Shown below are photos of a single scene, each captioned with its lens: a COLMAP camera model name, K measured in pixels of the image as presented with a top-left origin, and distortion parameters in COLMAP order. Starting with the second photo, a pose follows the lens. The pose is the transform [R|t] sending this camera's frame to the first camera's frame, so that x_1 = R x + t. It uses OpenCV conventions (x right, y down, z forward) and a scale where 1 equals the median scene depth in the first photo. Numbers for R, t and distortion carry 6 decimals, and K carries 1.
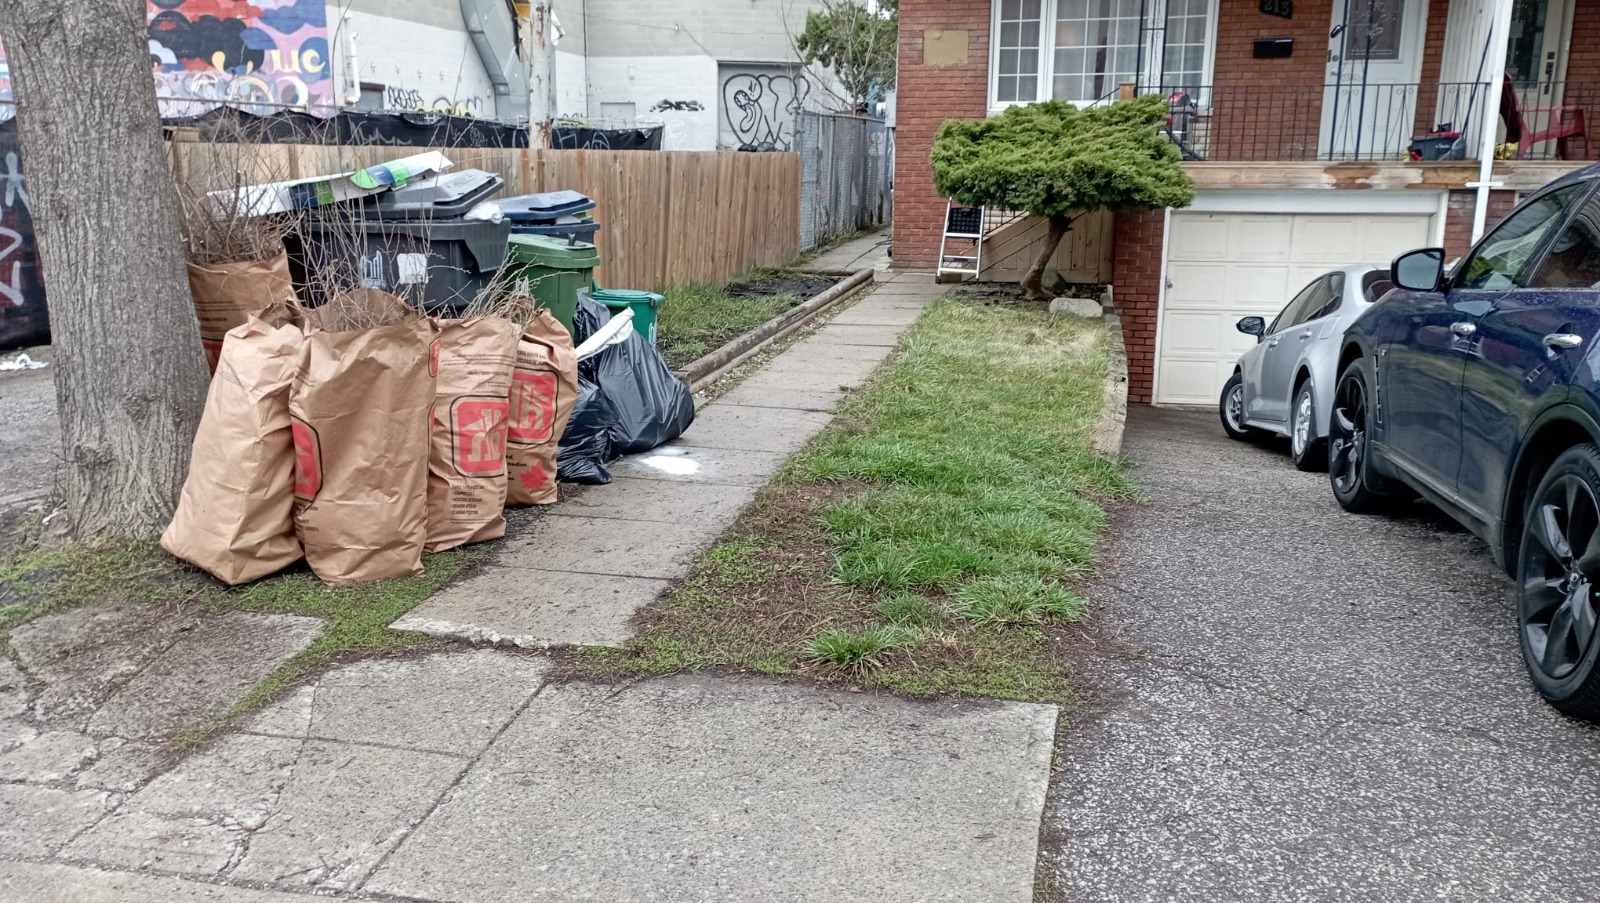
lens RADIAL K [[1310.2, 0, 827.6], [0, 1310.2, 453.8], [0, 0, 1]] dist [0.139475, -0.185149]
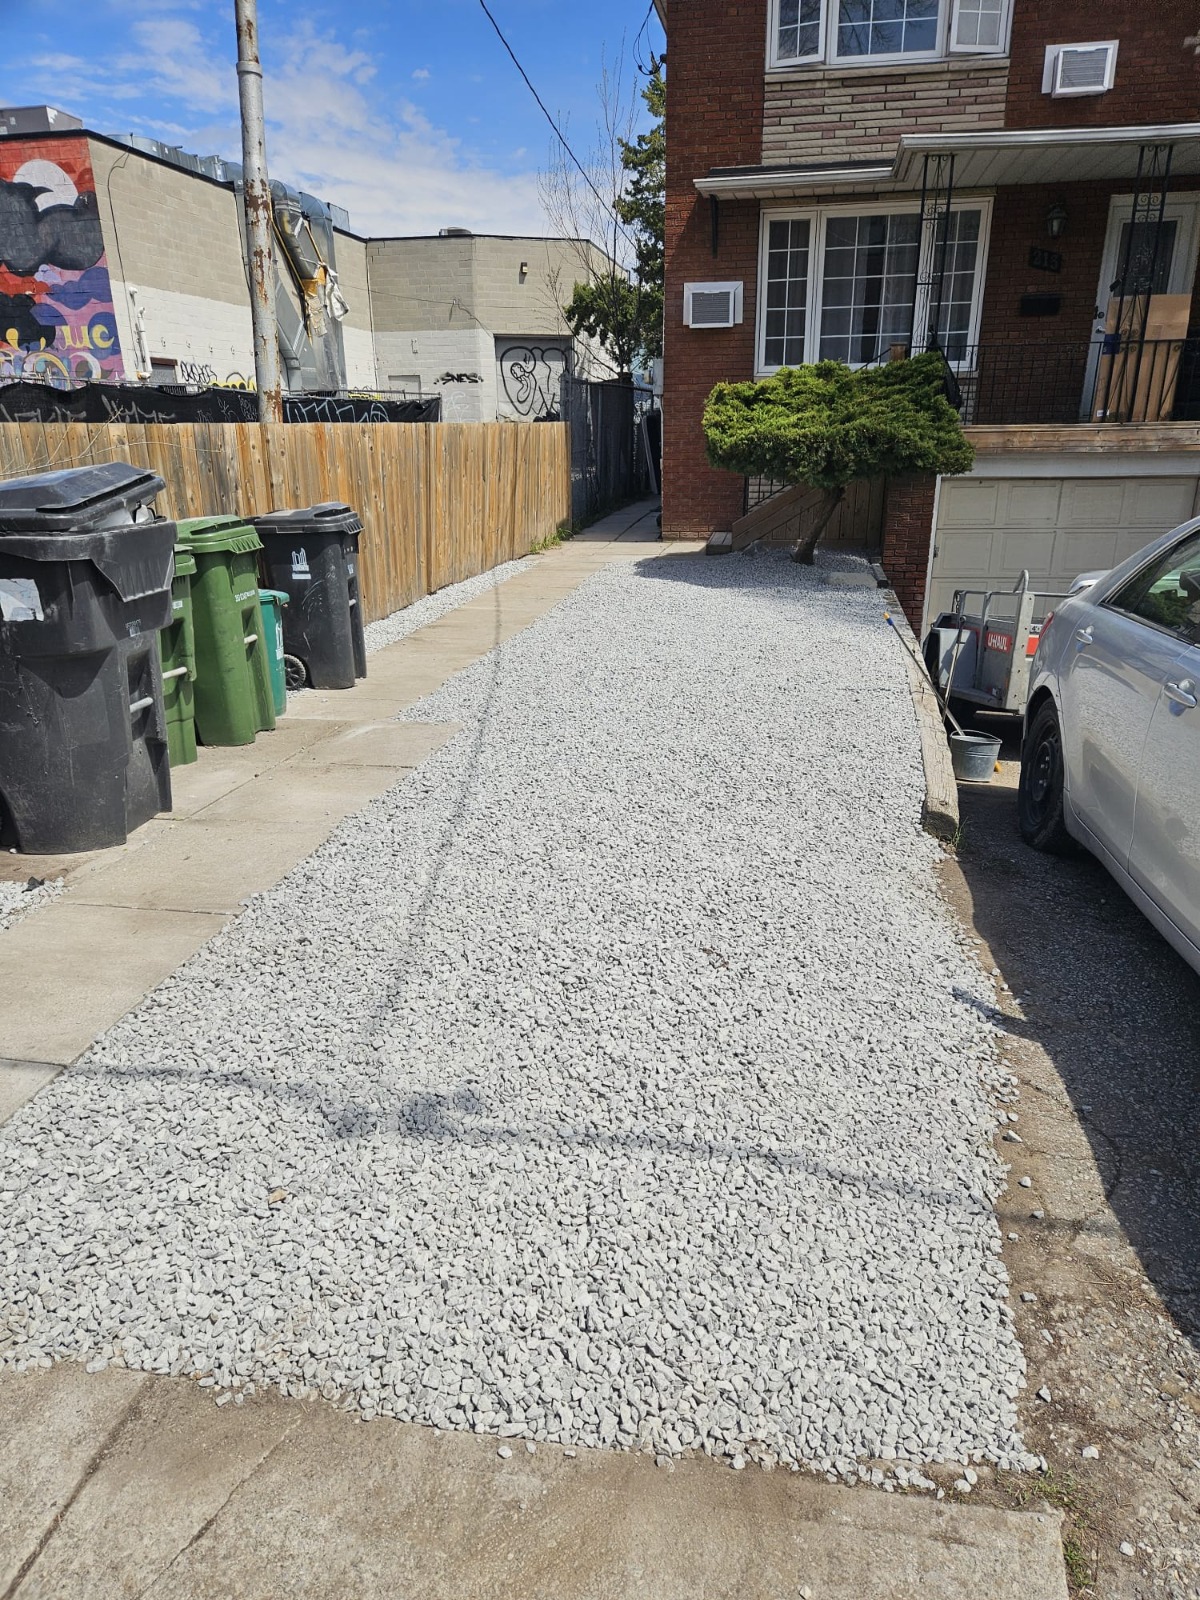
lens RADIAL K [[1078.5, 0, 600.0], [0, 1078.5, 800.0], [0, 0, 1]] dist [0.090357, -0.064609]
pose [[0.999869, -0.016178, 0.001113, -0.003075], [0.015953, 0.993634, 0.111520, -0.023959], [-0.002910, -0.111487, 0.993762, 0.102184]]
